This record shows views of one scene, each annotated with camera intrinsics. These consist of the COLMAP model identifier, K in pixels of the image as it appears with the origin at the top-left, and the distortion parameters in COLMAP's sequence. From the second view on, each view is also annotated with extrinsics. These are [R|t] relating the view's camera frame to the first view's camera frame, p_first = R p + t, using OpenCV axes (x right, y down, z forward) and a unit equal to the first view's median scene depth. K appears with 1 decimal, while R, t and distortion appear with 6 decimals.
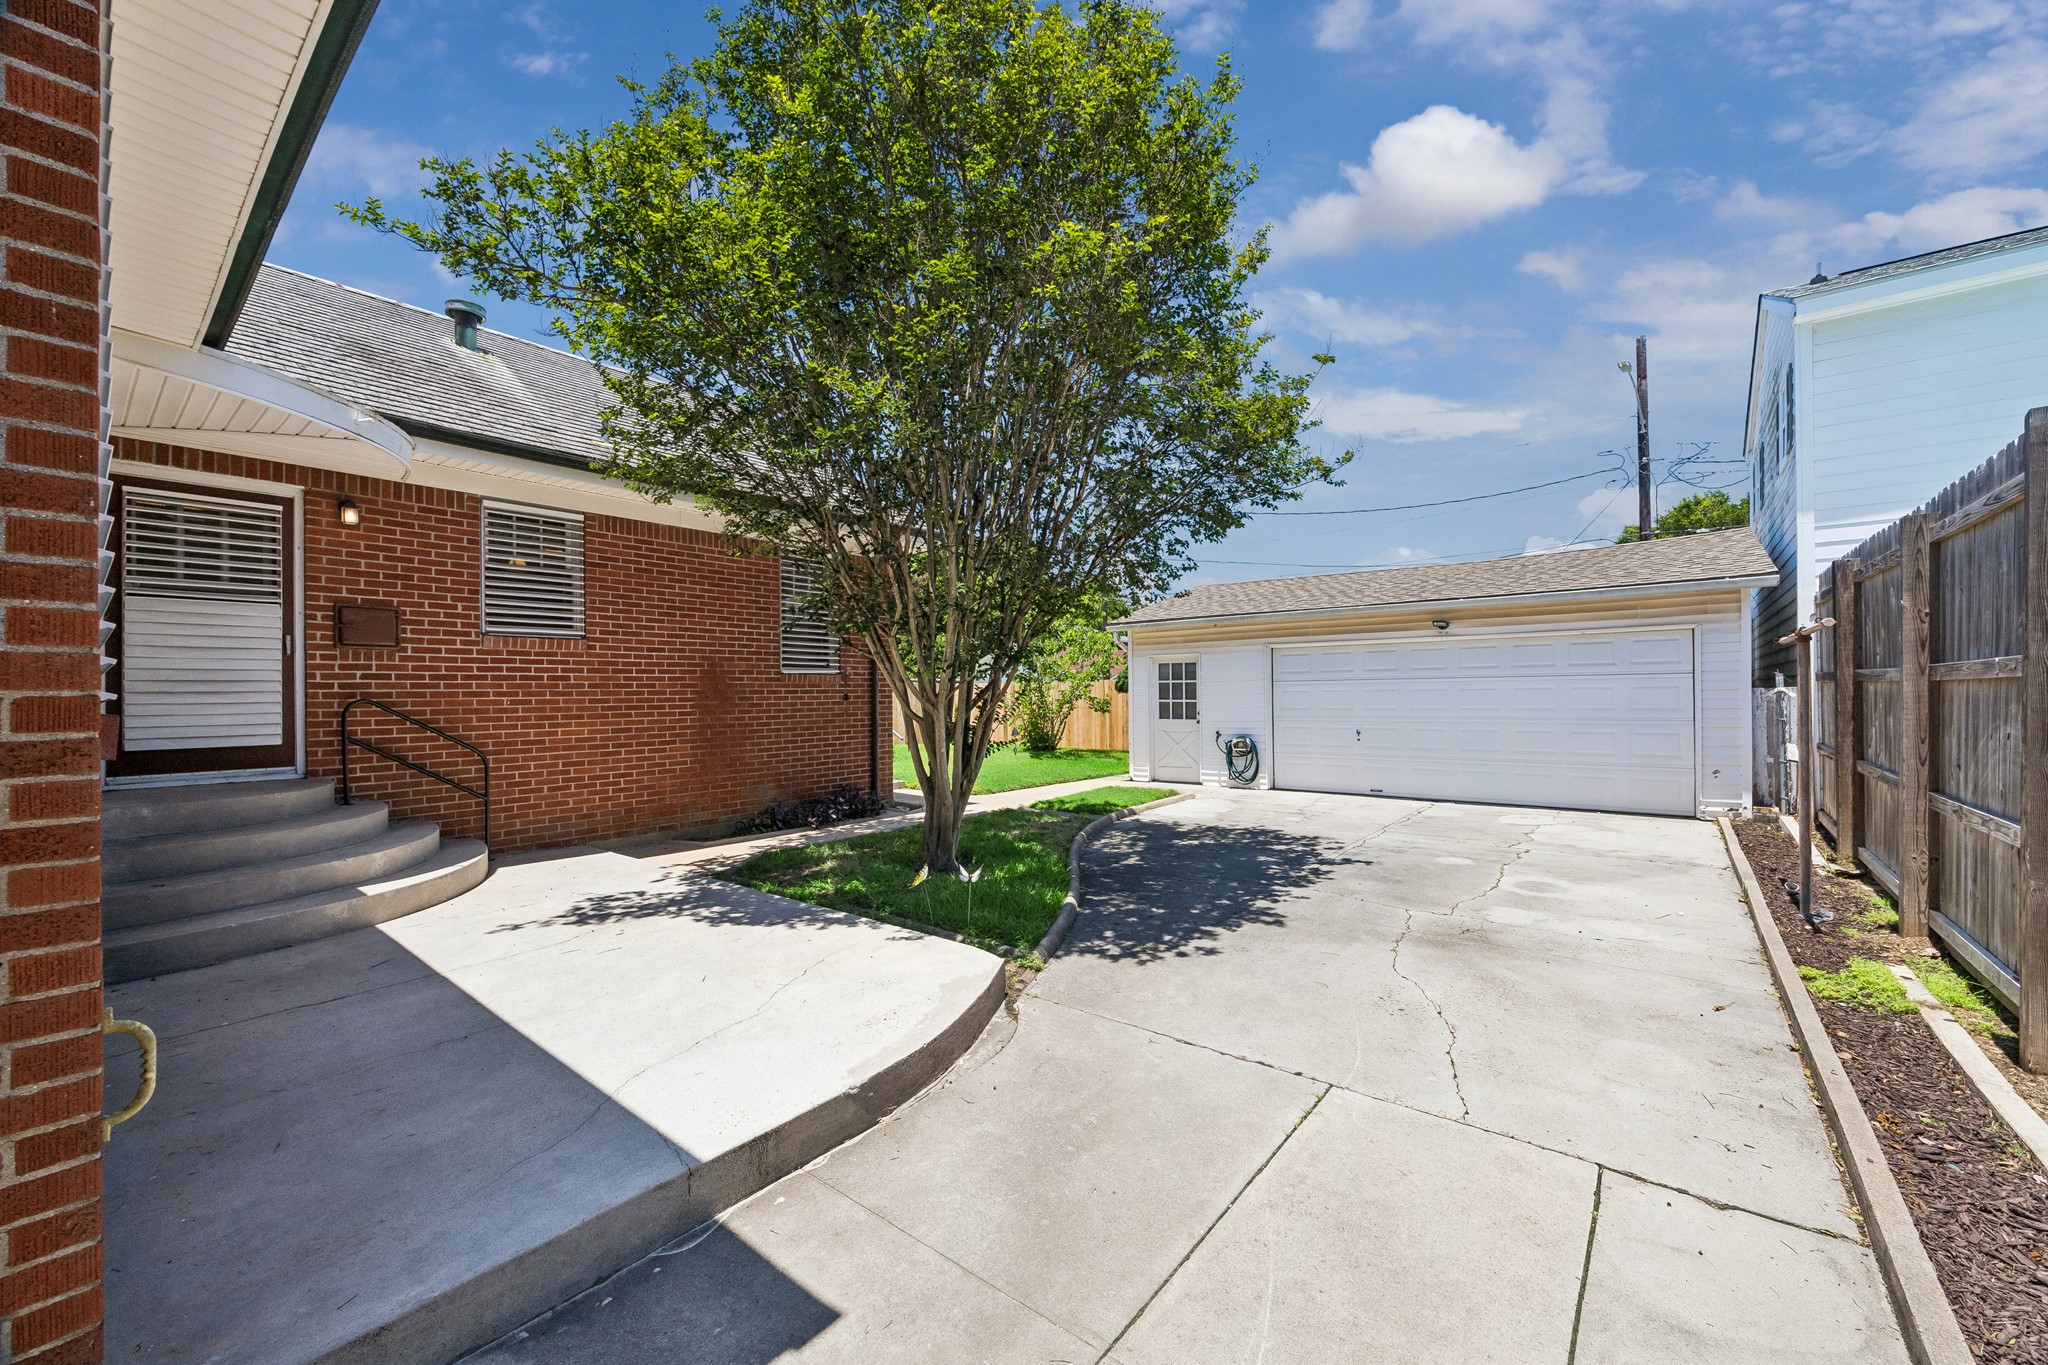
lens RADIAL K [[782.5, 0, 1024.0], [0, 782.5, 682.5], [0, 0, 1]] dist [-0.002230, -0.000325]
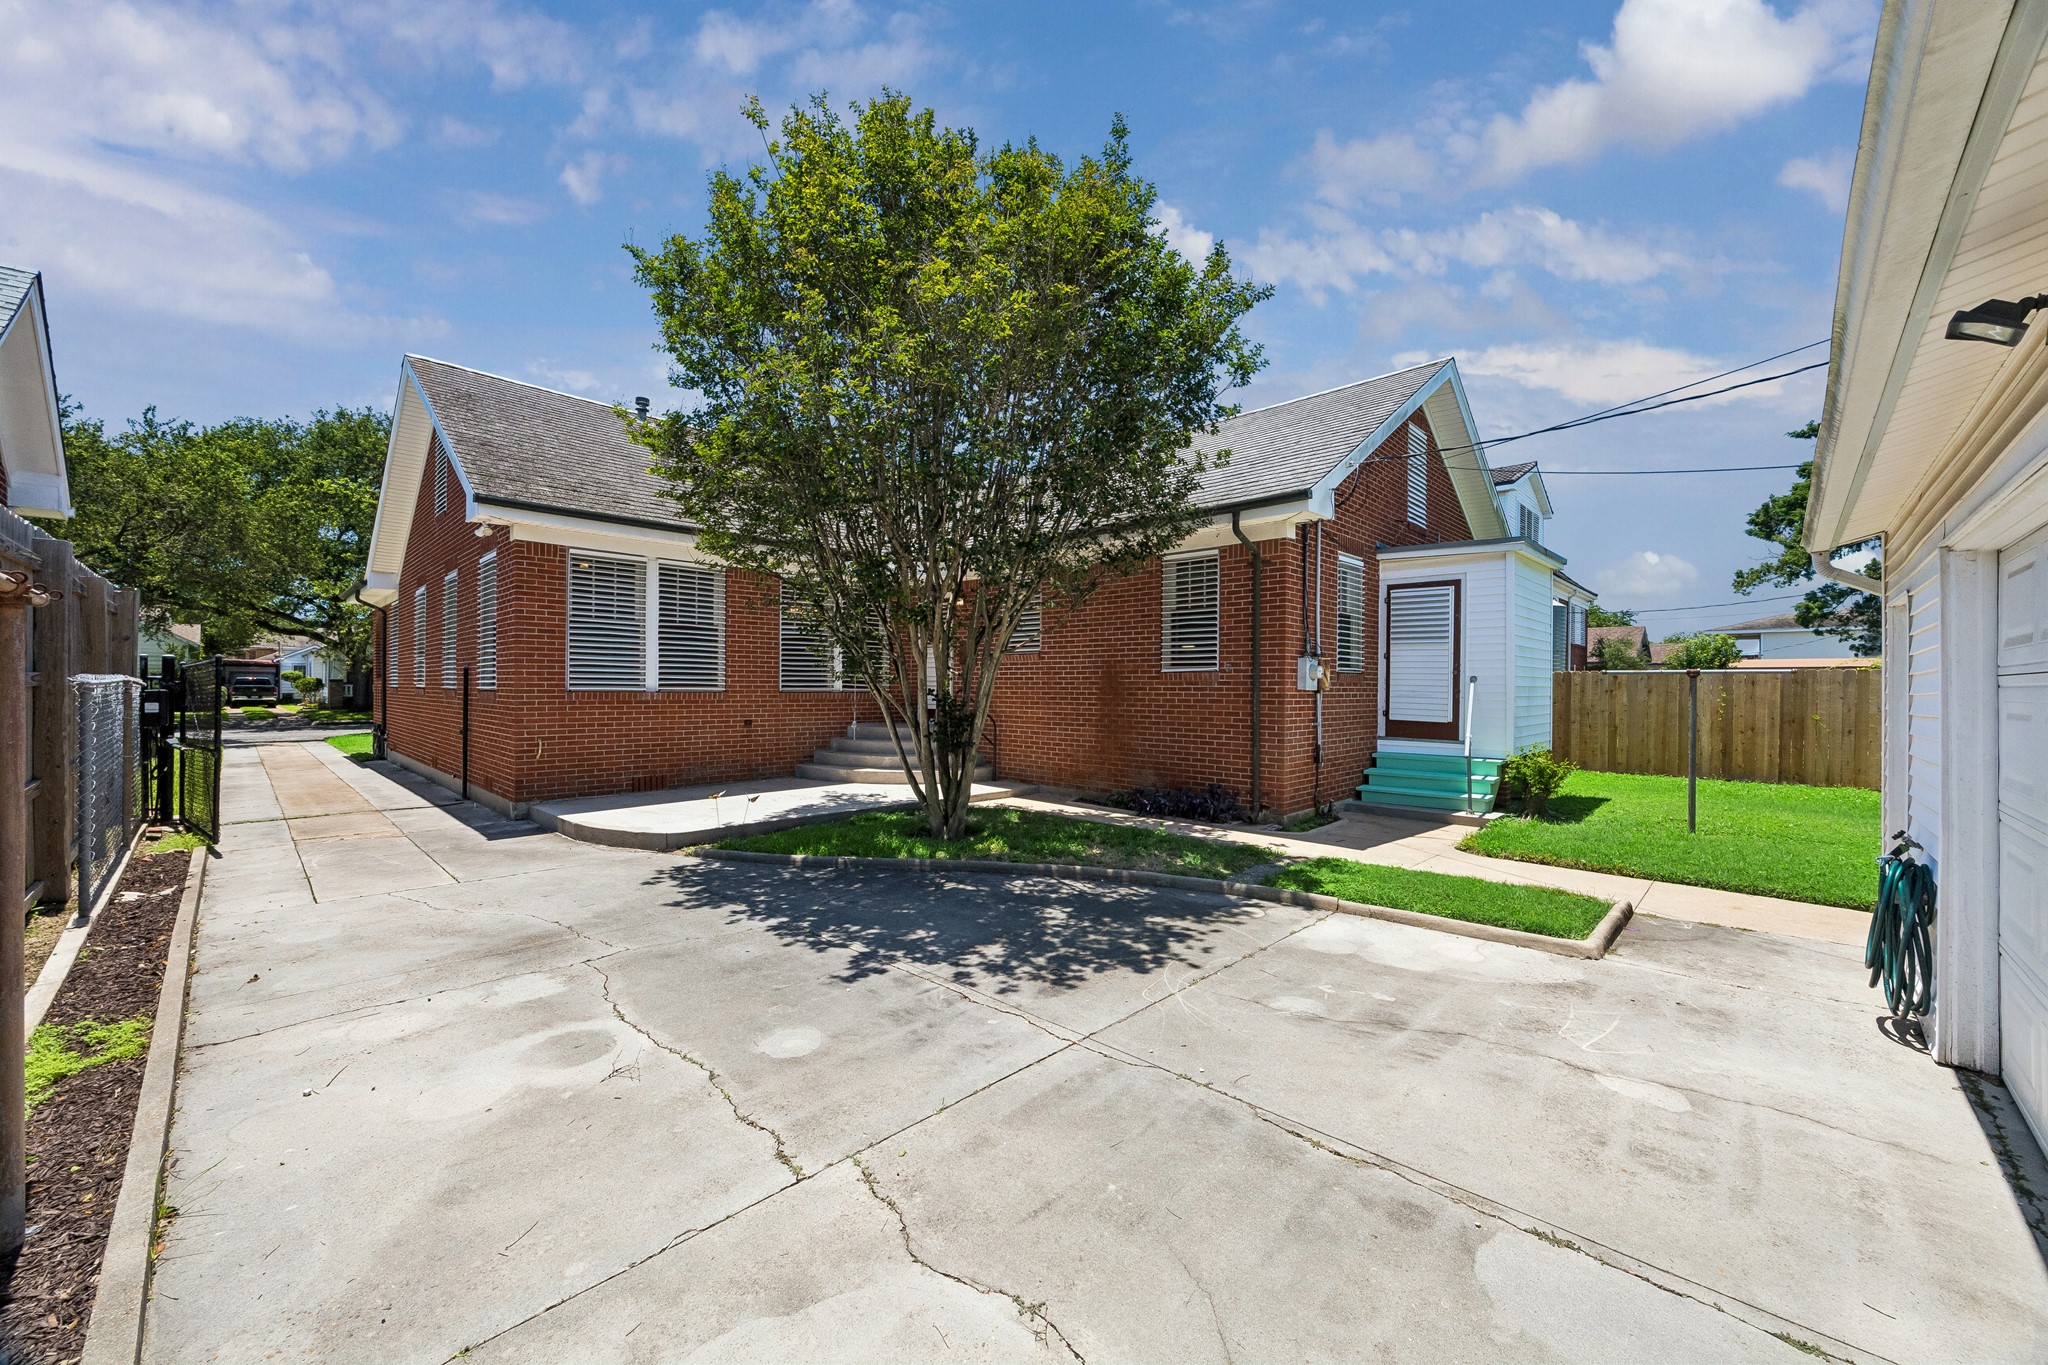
lens RADIAL K [[782.5, 0, 1024.0], [0, 782.5, 682.5], [0, 0, 1]] dist [-0.002230, -0.000325]
pose [[-0.087240, 0.007700, -0.996158, 1.348363], [0.007134, 0.999949, 0.007105, -0.007386], [0.996162, -0.006487, -0.087291, 1.556963]]
